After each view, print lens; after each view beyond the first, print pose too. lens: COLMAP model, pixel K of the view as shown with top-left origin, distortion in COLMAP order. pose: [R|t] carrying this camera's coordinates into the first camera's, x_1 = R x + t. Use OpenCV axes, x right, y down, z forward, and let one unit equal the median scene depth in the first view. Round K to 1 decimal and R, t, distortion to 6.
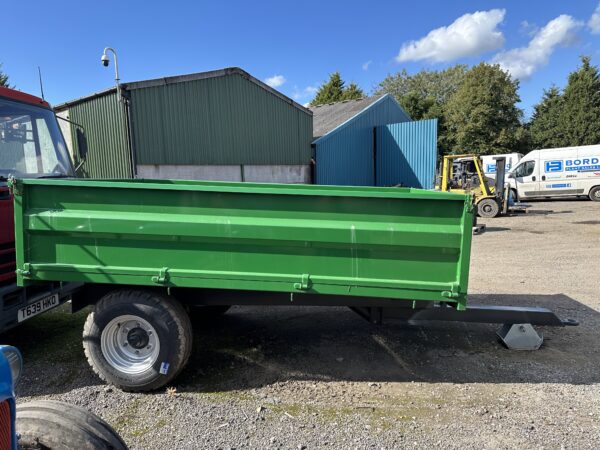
lens RADIAL K [[422.0, 0, 301.4], [0, 422.0, 243.2], [0, 0, 1]] dist [0.048787, -0.055444]
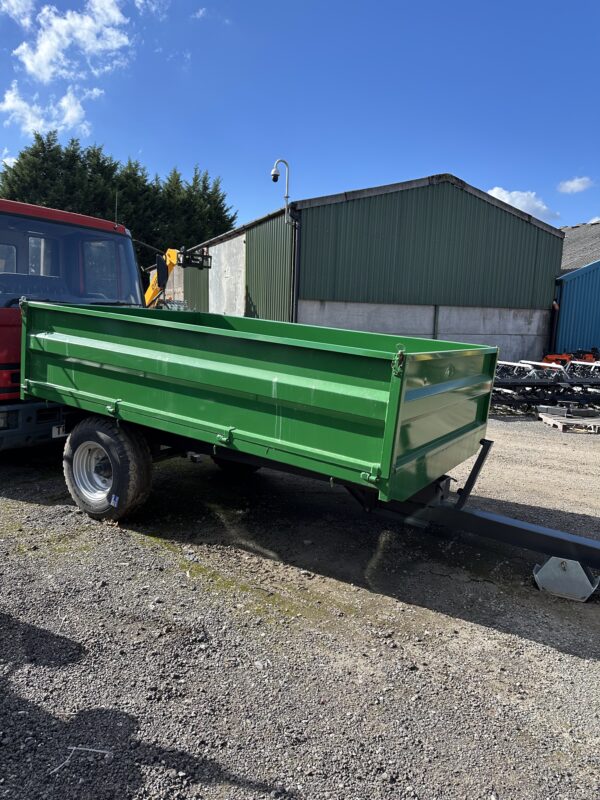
lens RADIAL K [[558.5, 0, 298.2], [0, 558.5, 417.3], [0, 0, 1]] dist [0.129812, -0.197901]
pose [[0.884618, 0.143316, -0.443747, 0.594628], [-0.136337, 0.989509, 0.047788, -0.019587], [0.445940, 0.018225, 0.894877, 0.004084]]
